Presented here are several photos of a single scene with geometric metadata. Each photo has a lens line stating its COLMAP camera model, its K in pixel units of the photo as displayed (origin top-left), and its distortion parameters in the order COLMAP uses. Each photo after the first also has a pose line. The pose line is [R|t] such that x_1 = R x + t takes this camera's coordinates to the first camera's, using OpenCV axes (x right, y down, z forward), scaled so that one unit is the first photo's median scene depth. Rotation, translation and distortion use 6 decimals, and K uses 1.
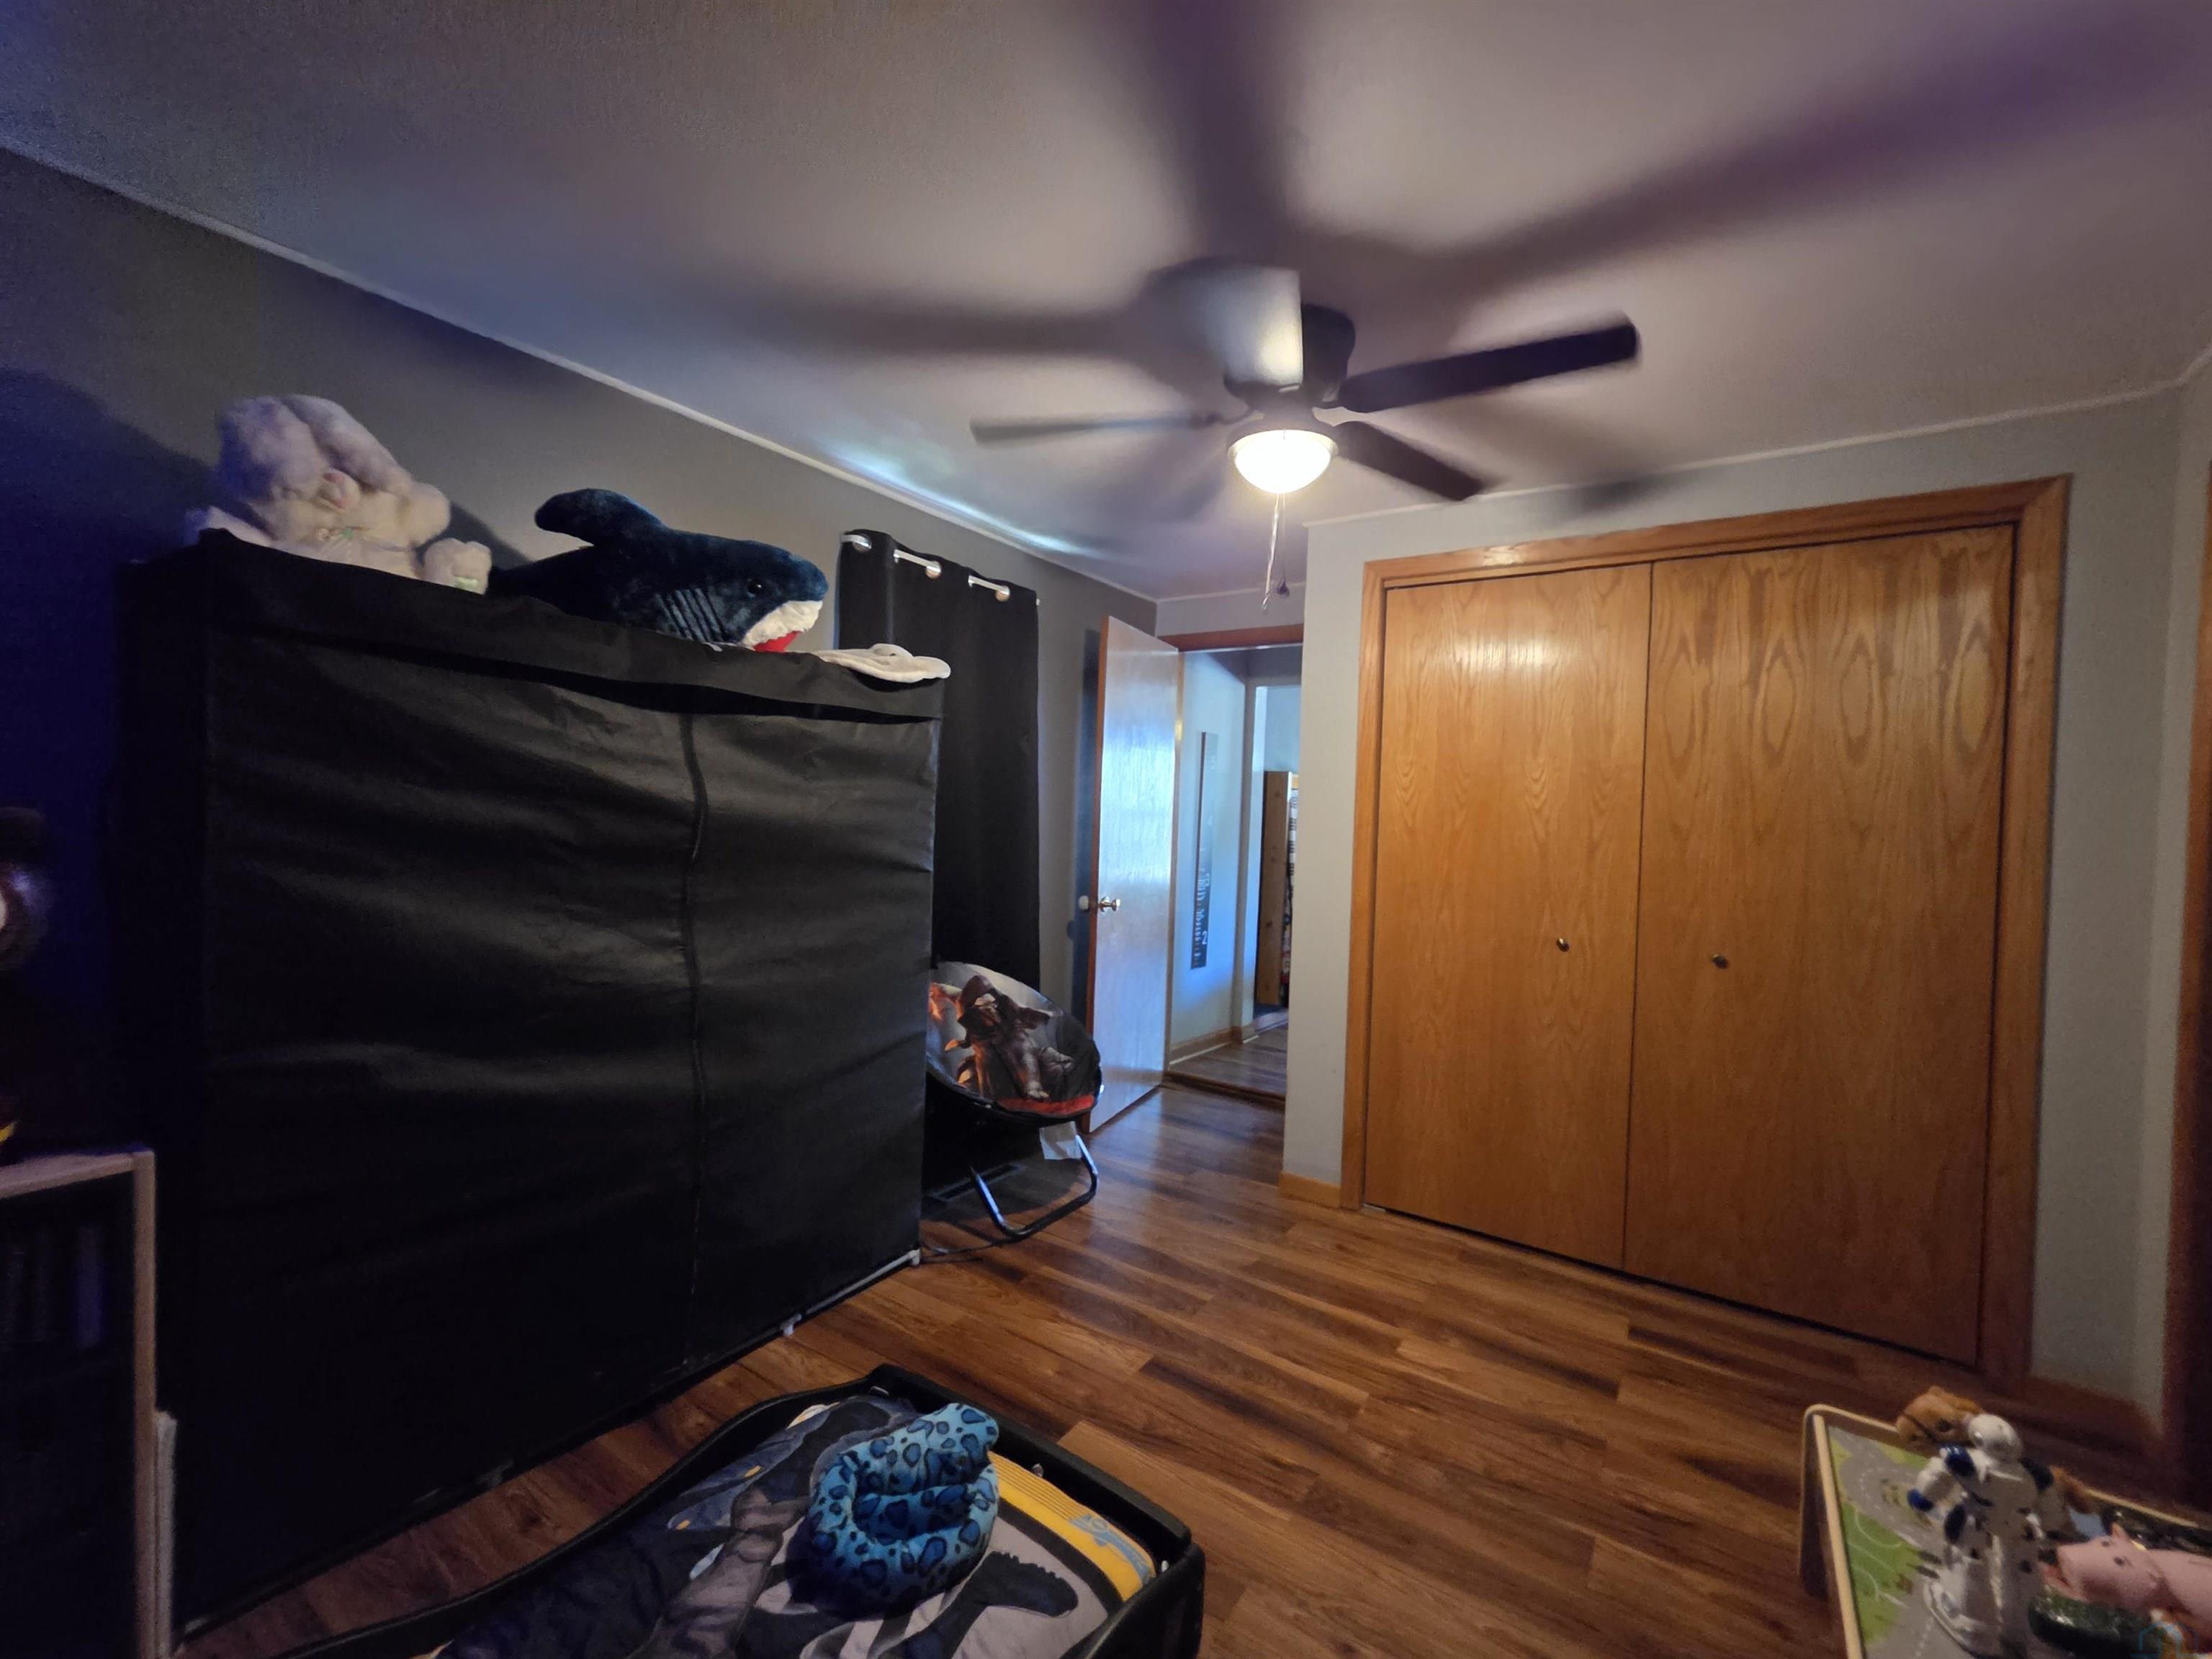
lens RADIAL K [[932.6, 0, 1104.9], [0, 932.6, 821.6], [0, 0, 1]] dist [-0.005396, -0.000297]
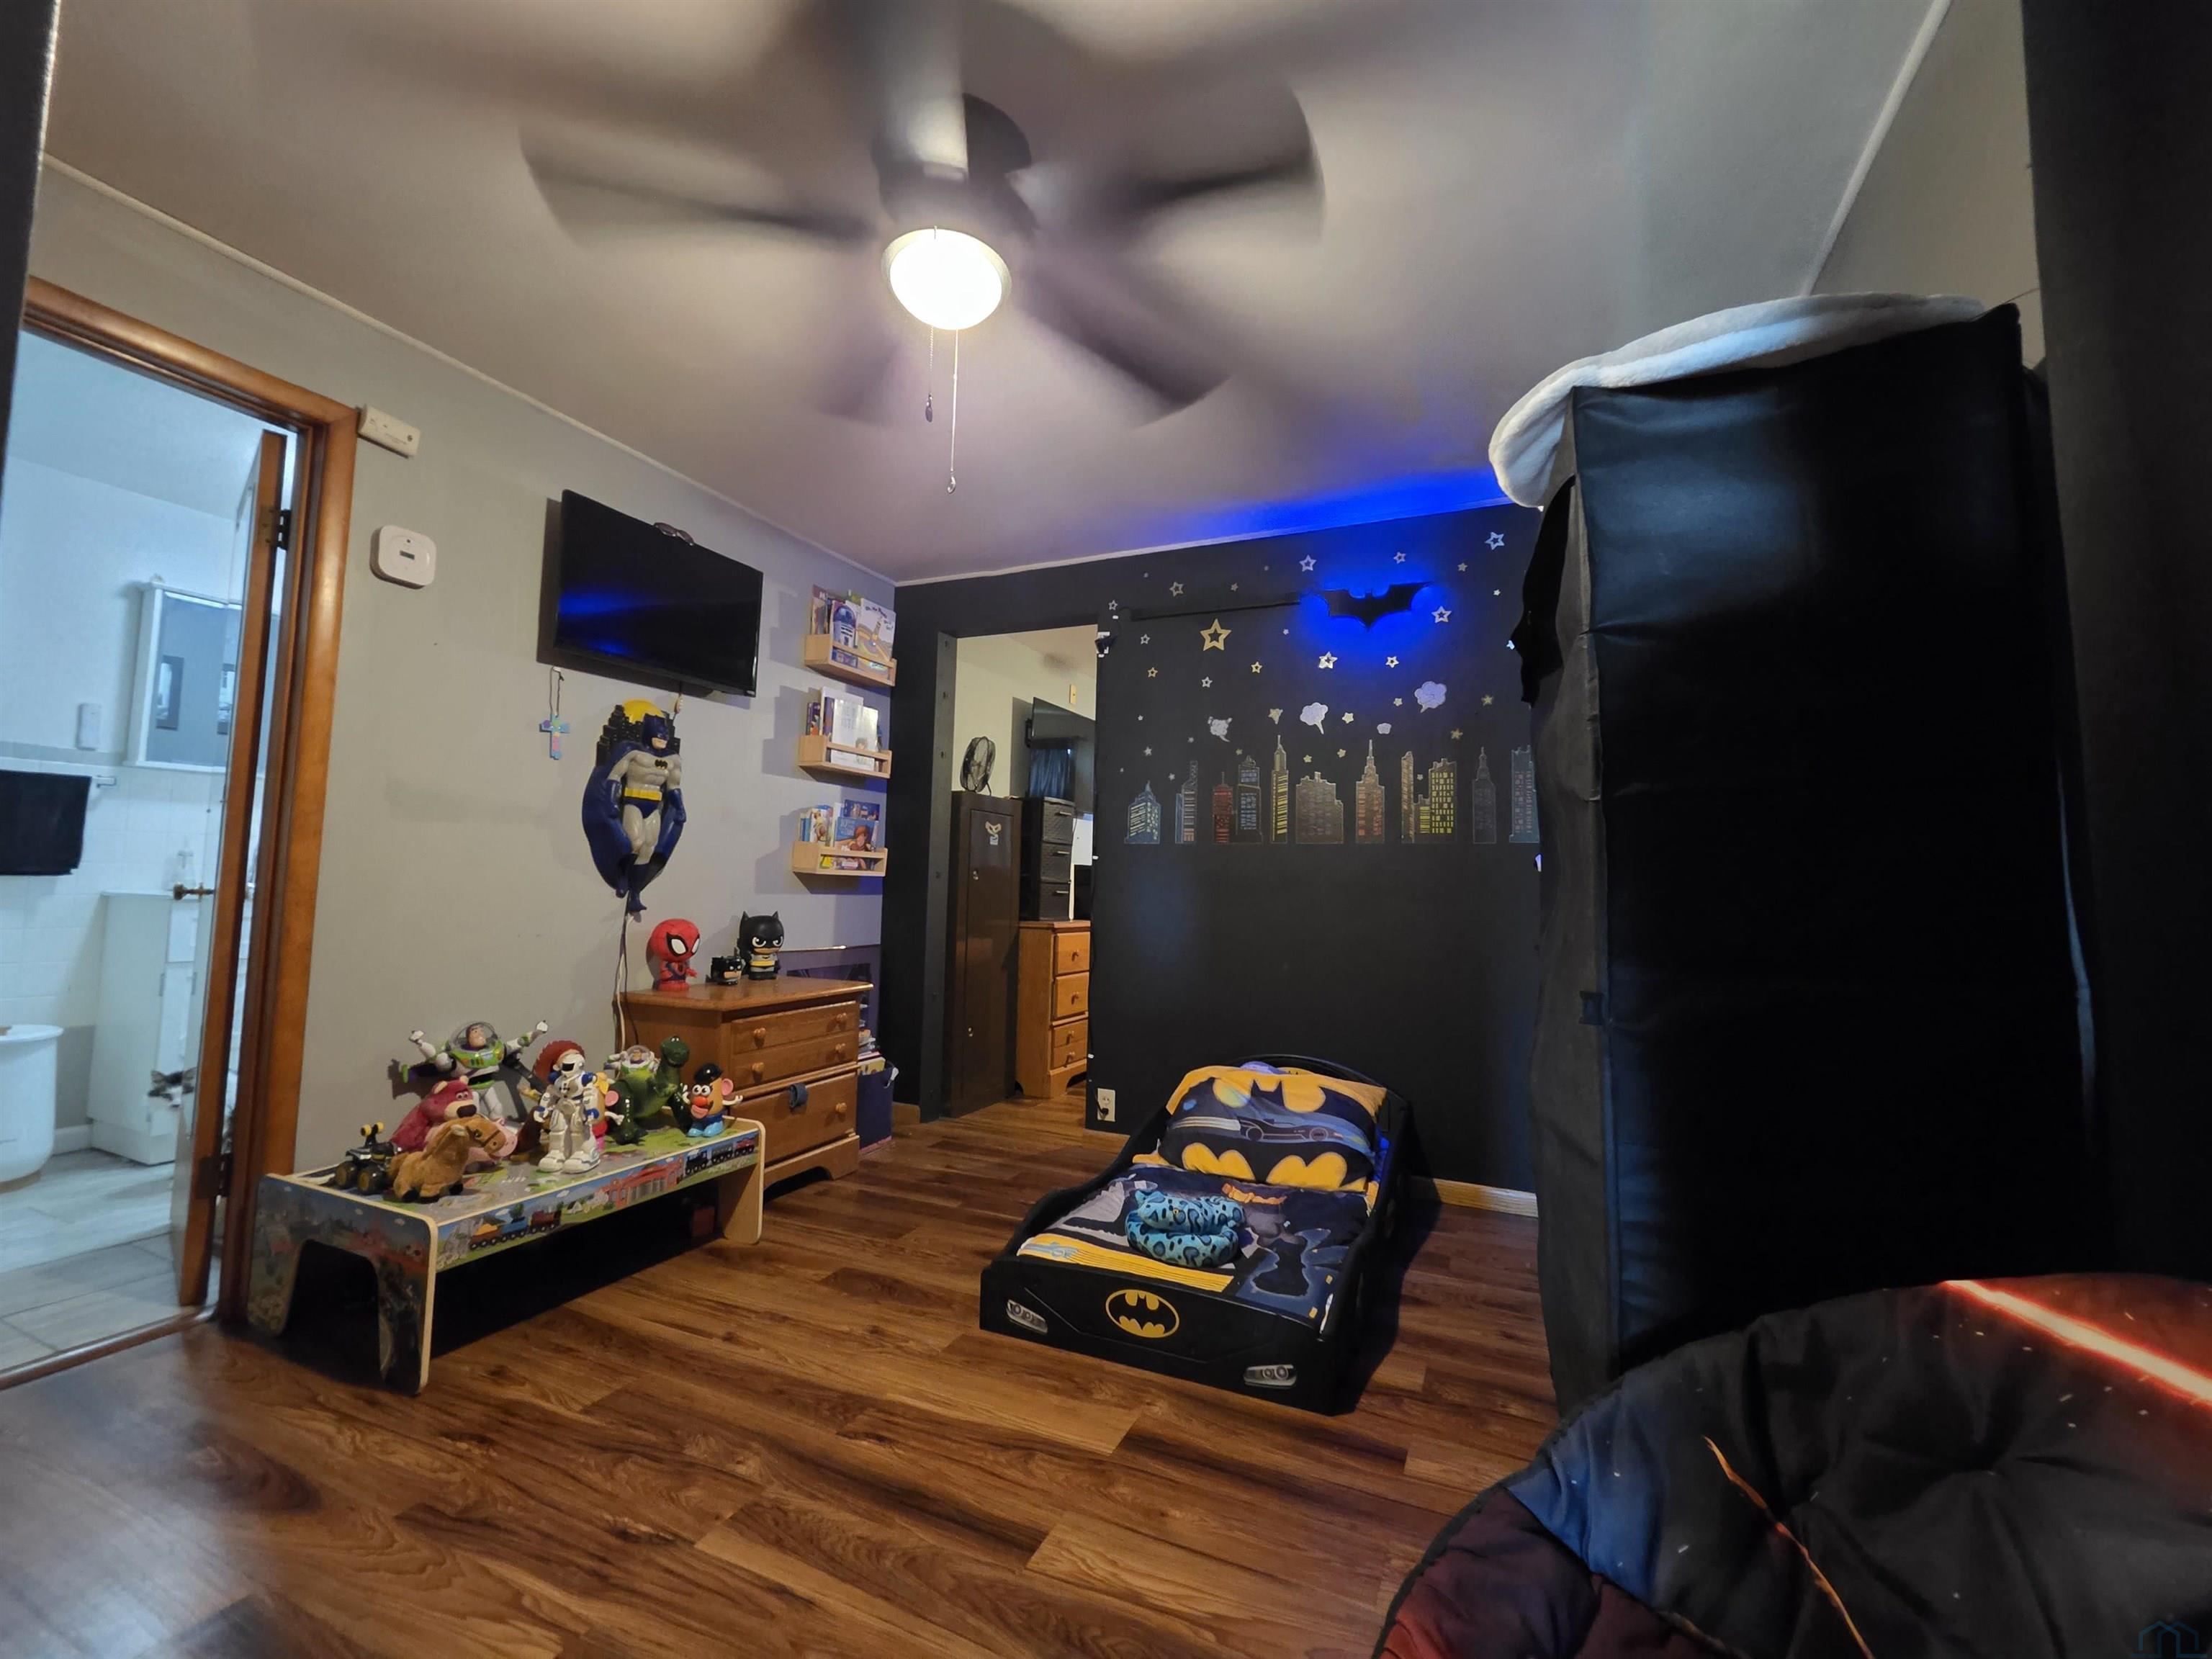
lens RADIAL K [[932.6, 0, 1101.5], [0, 932.6, 821.6], [0, 0, 1]] dist [-0.005396, -0.000297]
pose [[-0.984105, -0.066684, -0.164591, 0.146886], [-0.059367, 0.997034, -0.048987, 0.124159], [0.167370, -0.038437, -0.985145, 1.743692]]
